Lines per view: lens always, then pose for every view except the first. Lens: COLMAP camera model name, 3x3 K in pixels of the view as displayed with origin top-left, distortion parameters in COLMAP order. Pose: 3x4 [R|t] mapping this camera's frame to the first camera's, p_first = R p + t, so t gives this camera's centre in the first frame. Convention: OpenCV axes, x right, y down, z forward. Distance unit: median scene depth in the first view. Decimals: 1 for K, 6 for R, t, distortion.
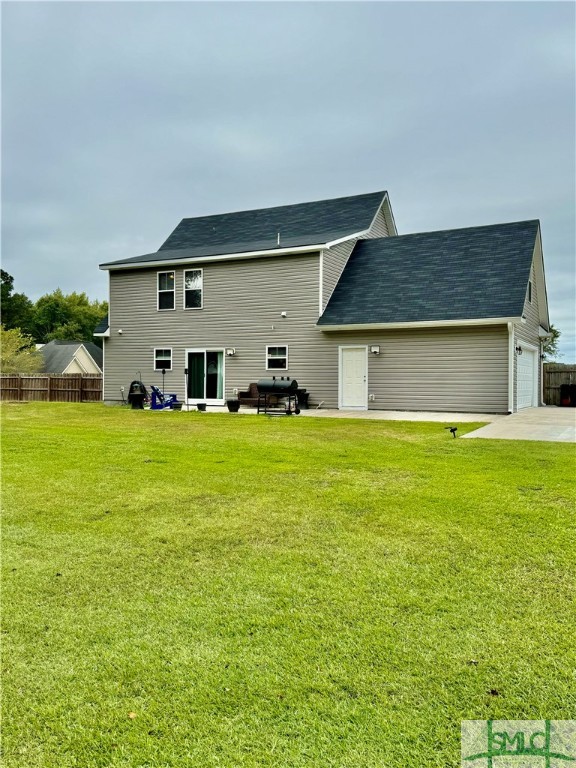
lens RADIAL K [[651.3, 0, 288.3], [0, 651.3, 384.2], [0, 0, 1]] dist [0.113396, -0.007459]
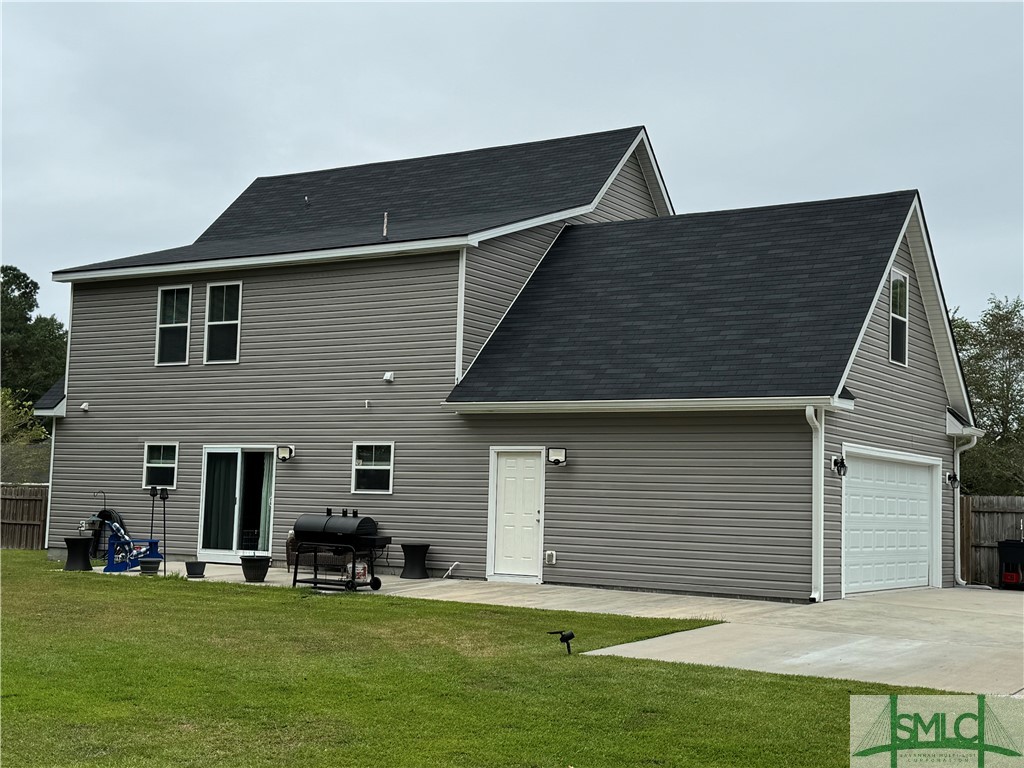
lens RADIAL K [[1397.3, 0, 511.5], [0, 1397.3, 383.5], [0, 0, 1]] dist [0.144907, 0.000000]
pose [[0.995877, 0.015110, -0.089447, 0.175126], [-0.023073, 0.995794, -0.088673, -0.013340], [0.087731, 0.090371, 0.992036, -0.017914]]
